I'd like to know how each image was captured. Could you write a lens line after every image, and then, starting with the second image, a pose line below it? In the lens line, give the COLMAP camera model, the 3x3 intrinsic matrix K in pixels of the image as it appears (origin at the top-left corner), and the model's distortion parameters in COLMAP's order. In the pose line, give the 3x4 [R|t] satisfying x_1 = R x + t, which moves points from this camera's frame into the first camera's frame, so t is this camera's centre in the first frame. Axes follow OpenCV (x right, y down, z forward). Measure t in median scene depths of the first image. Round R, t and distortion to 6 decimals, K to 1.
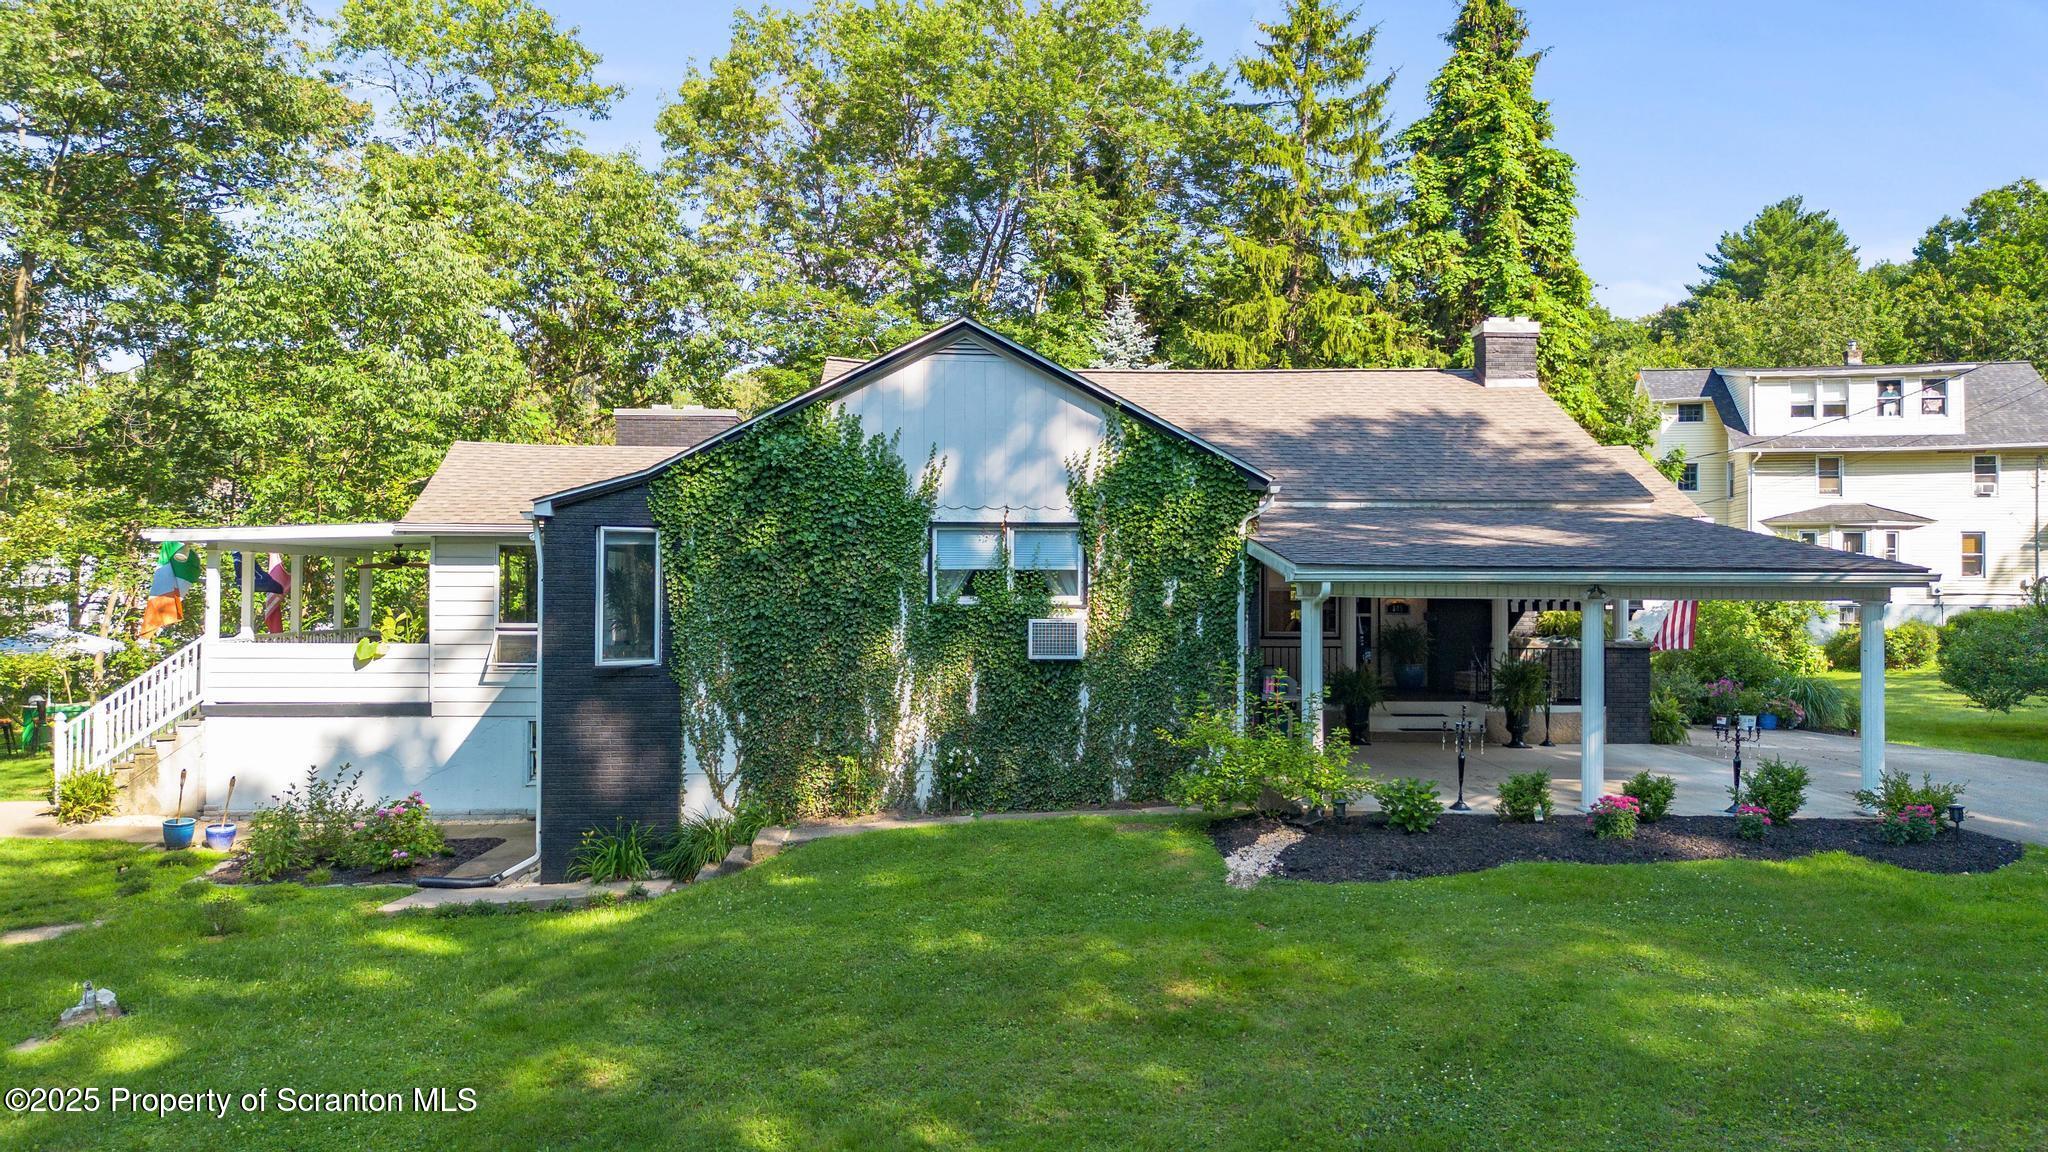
lens RADIAL K [[1454.3, 0, 1018.7], [0, 1454.3, 571.5], [0, 0, 1]] dist [0.069644, -0.082665]
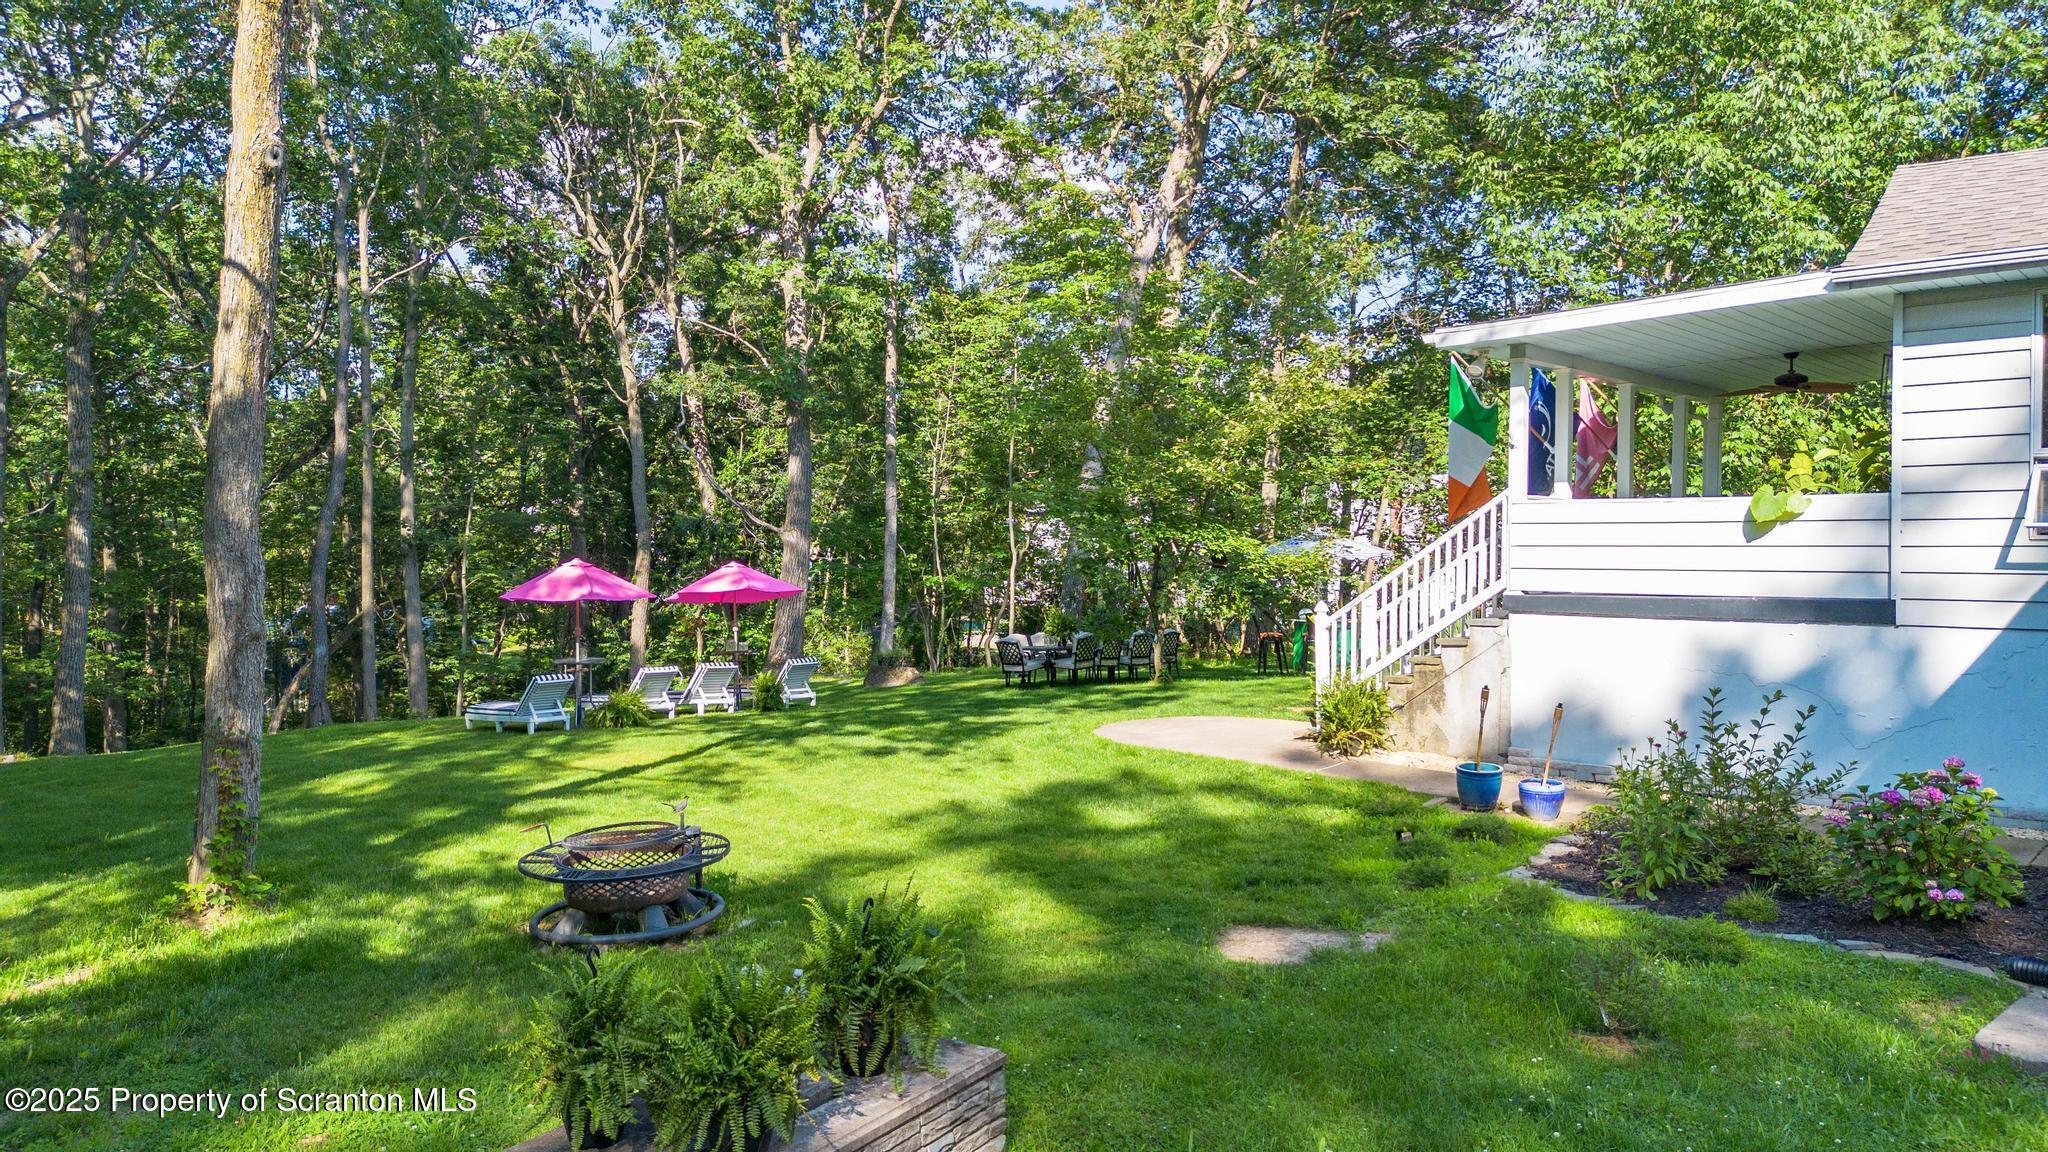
lens RADIAL K [[1454.3, 0, 1018.7], [0, 1454.3, 571.5], [0, 0, 1]] dist [0.069644, -0.082665]
pose [[0.702783, 0.006733, -0.711372, -0.256730], [0.008887, 0.999794, 0.018243, 0.070774], [0.711349, -0.019143, 0.702578, 0.410986]]
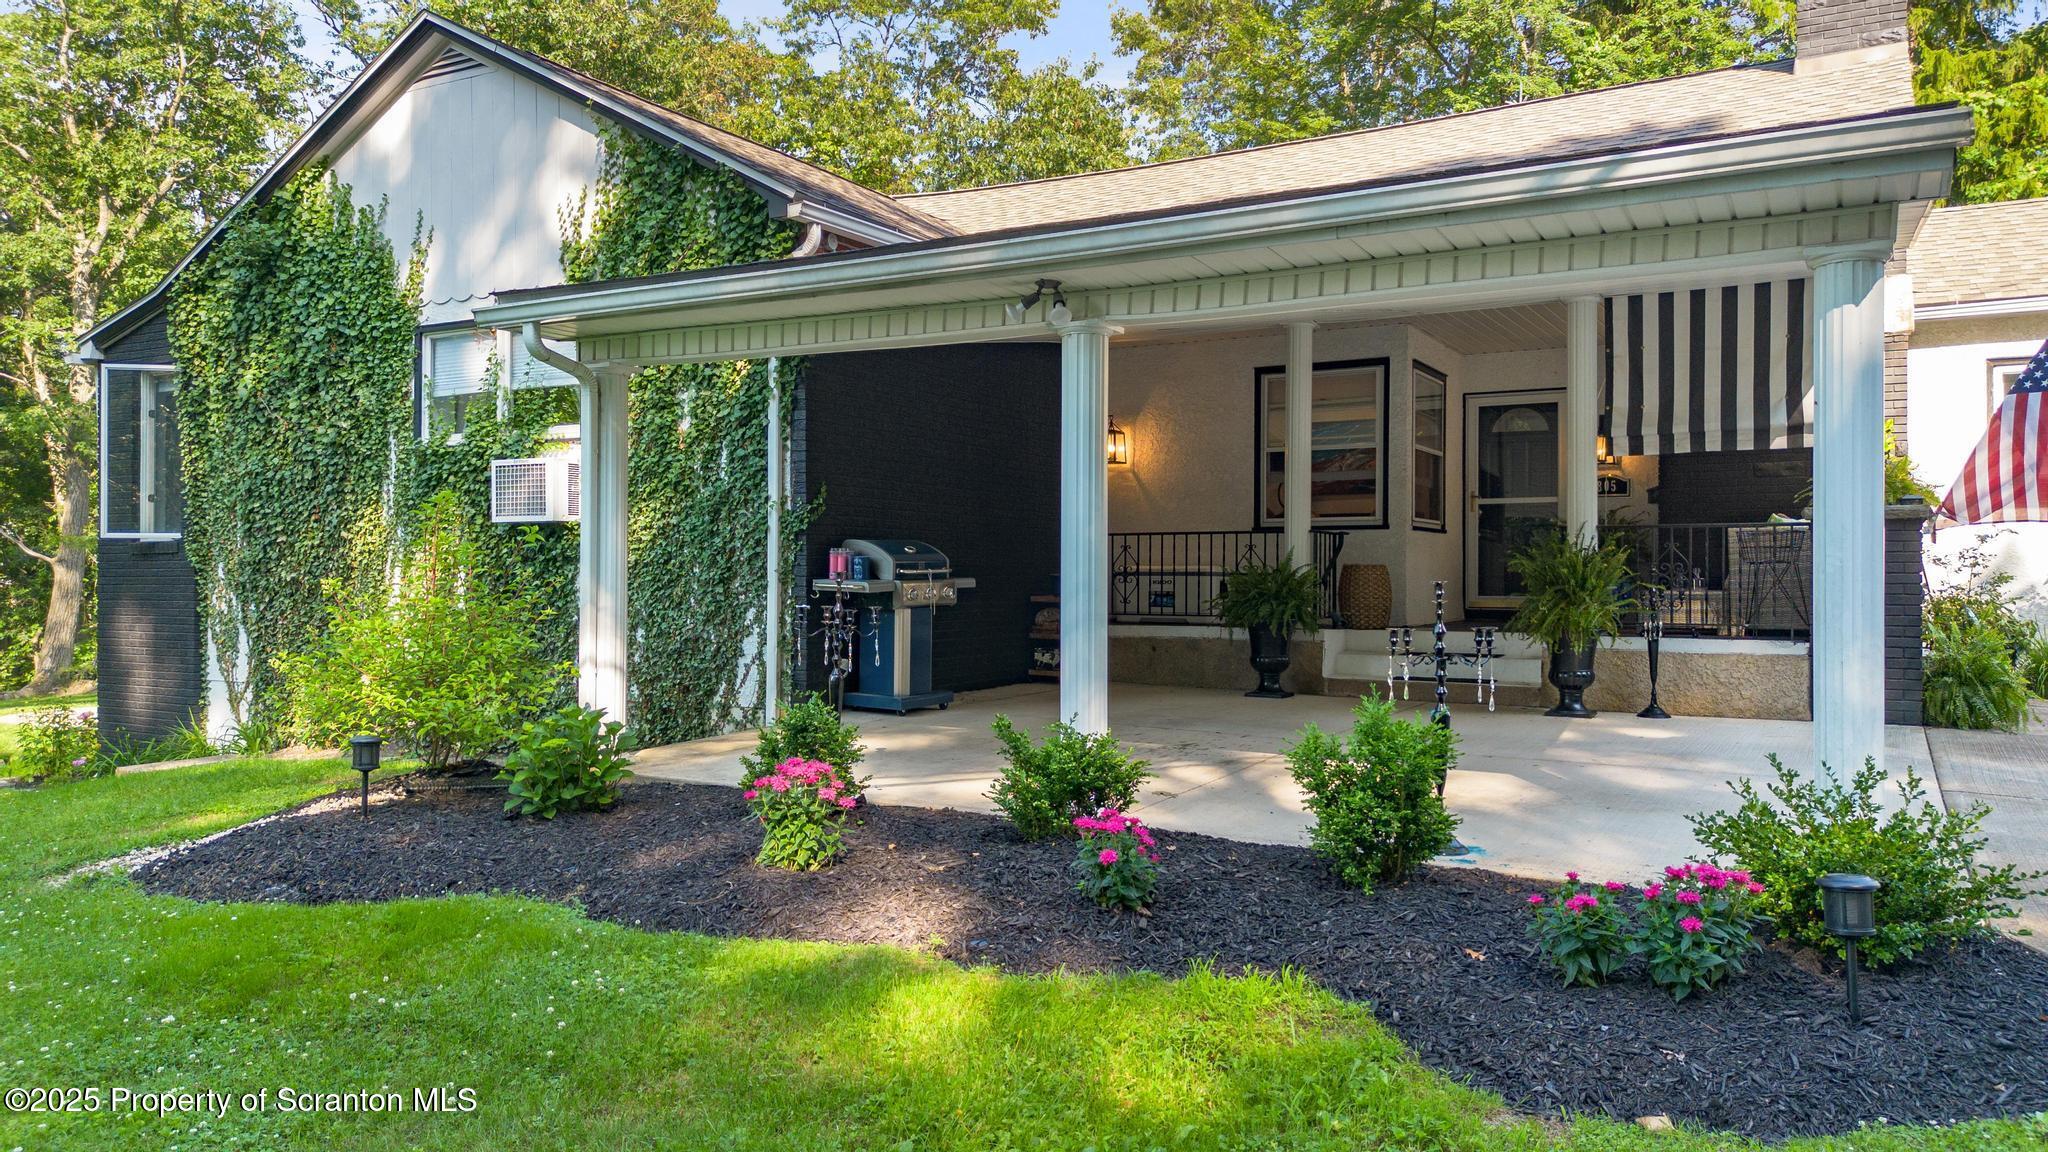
lens RADIAL K [[1442.7, 0, 1028.3], [0, 1442.7, 585.4], [0, 0, 1]] dist [0.093496, -0.136931]
pose [[0.845292, 0.000092, -0.534304, 0.465954], [0.008595, 0.999868, 0.013770, 0.068338], [0.534235, -0.016232, 0.845180, 0.483726]]
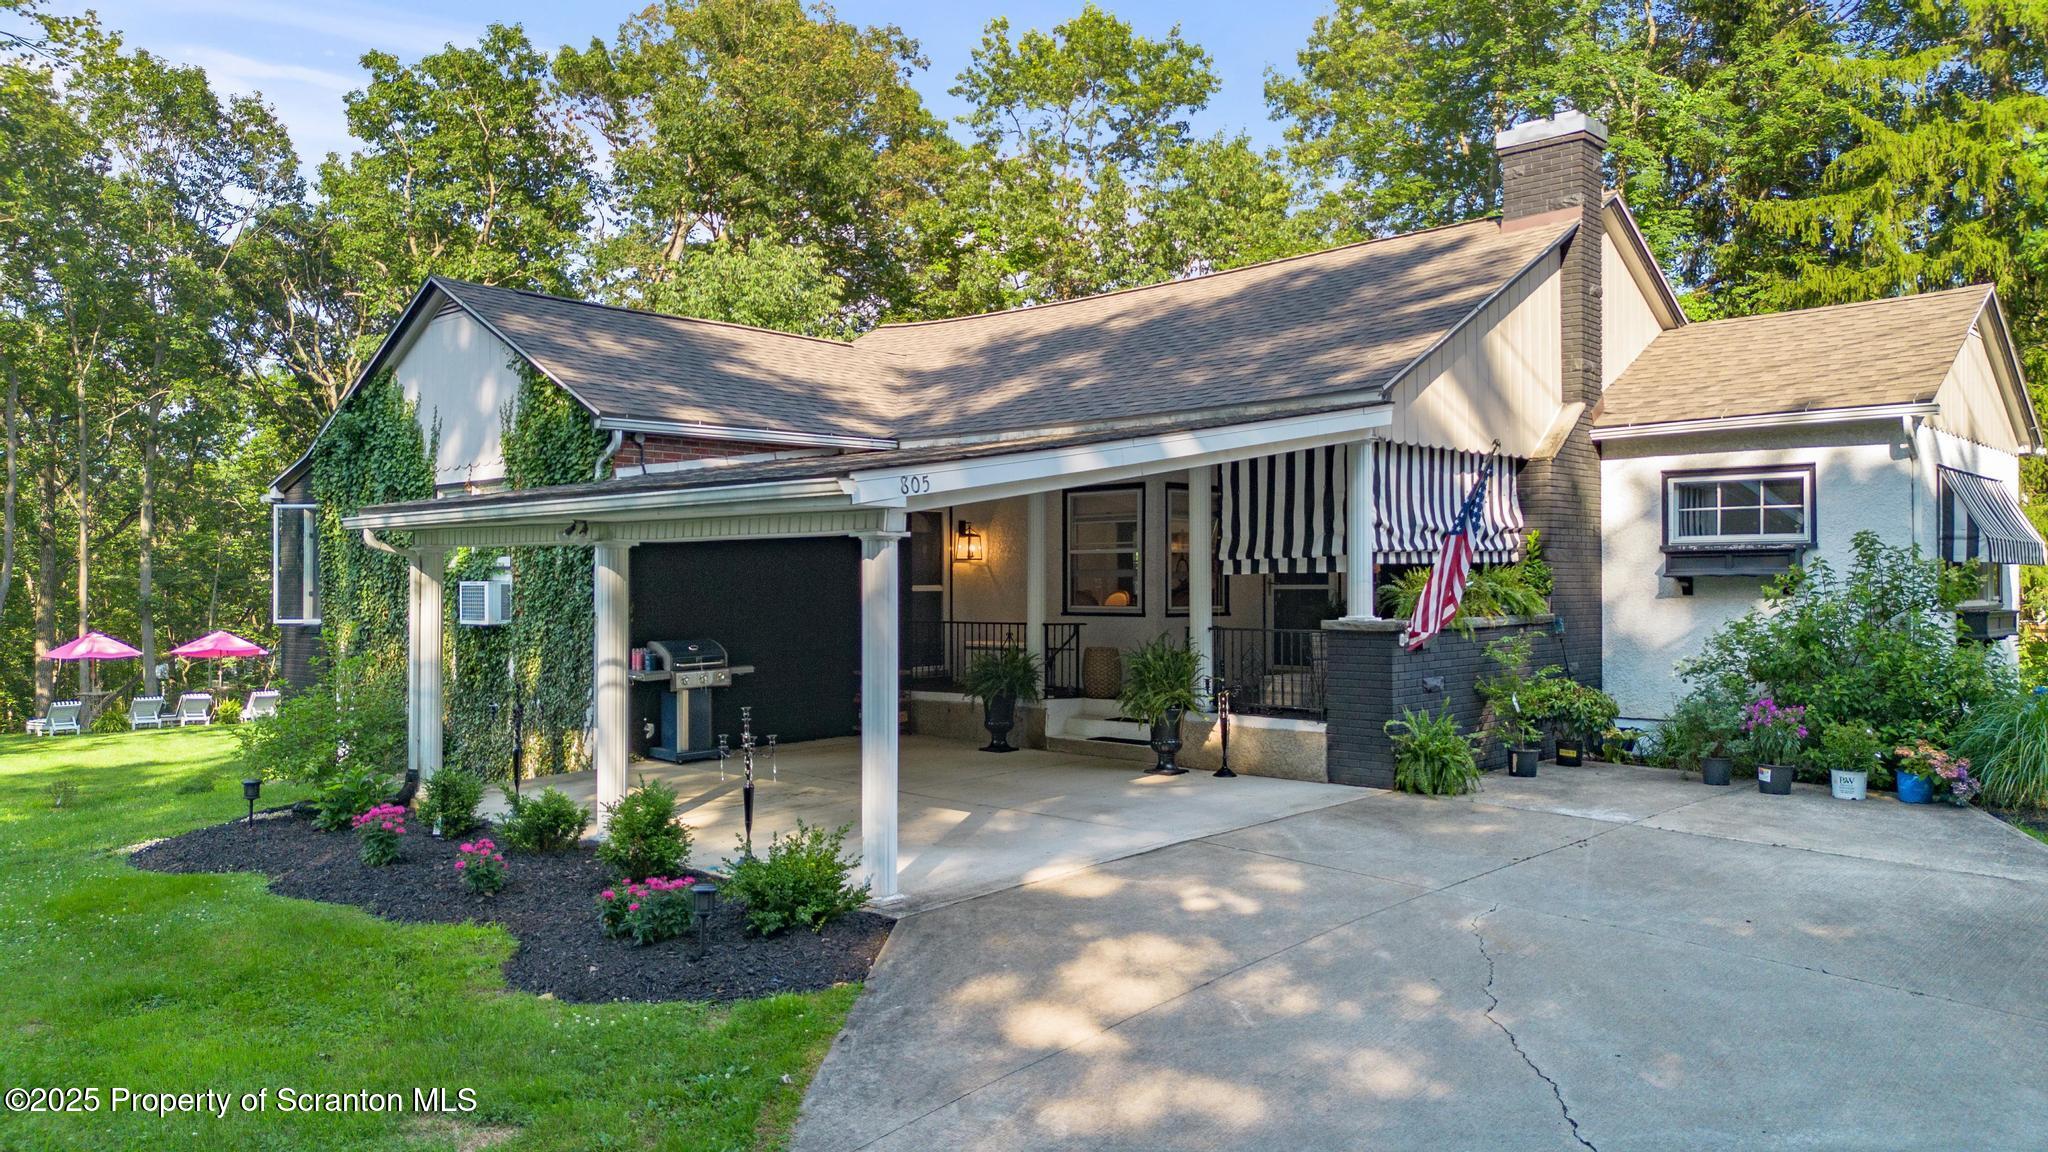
lens RADIAL K [[1442.7, 0, 1028.3], [0, 1442.7, 585.4], [0, 0, 1]] dist [0.093496, -0.136931]
pose [[0.697139, -0.008137, -0.716890, 0.796509], [0.015103, 0.999880, 0.003338, 0.031462], [0.716777, -0.013154, 0.697178, 0.503524]]
